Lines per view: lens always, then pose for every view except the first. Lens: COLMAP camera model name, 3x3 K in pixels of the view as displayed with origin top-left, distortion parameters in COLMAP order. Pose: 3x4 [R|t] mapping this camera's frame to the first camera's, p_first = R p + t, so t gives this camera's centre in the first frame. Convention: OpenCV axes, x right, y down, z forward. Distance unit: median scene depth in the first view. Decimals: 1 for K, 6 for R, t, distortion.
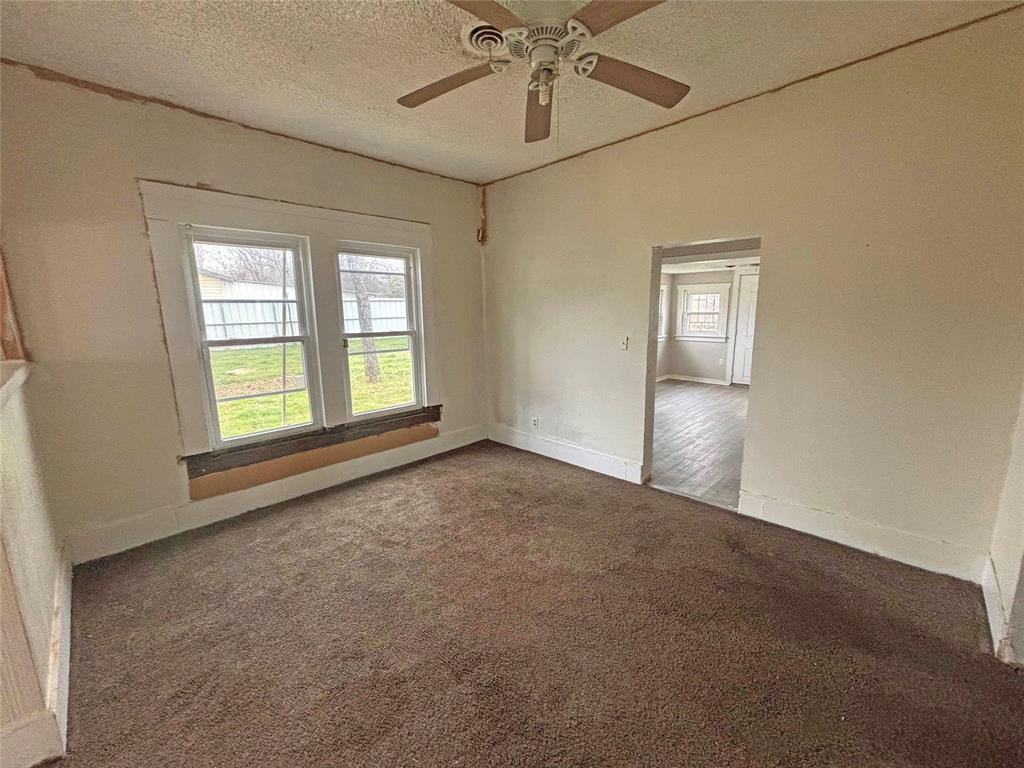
lens RADIAL K [[413.6, 0, 503.6], [0, 413.6, 379.4], [0, 0, 1]] dist [0.003740, -0.000115]
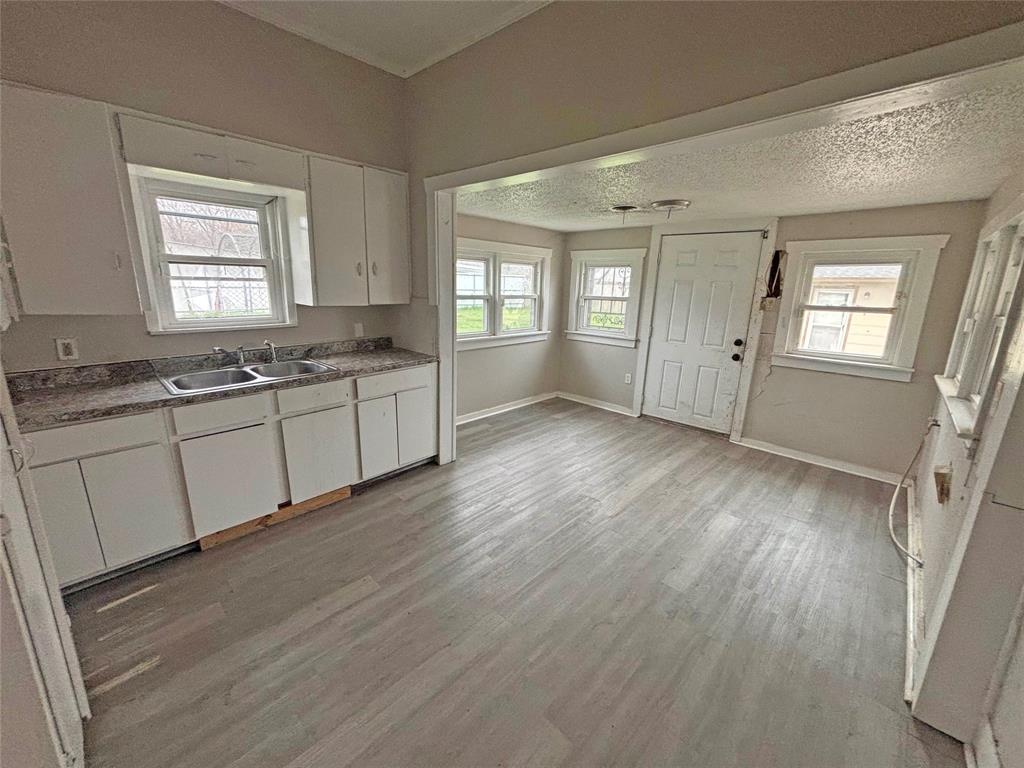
lens RADIAL K [[413.6, 0, 508.2], [0, 413.6, 382.8], [0, 0, 1]] dist [0.003740, -0.000115]
pose [[0.998957, 0.029592, 0.034788, 0.322549], [-0.031735, 0.997525, 0.062750, -0.068973], [-0.032845, -0.063789, 0.997423, 0.384498]]
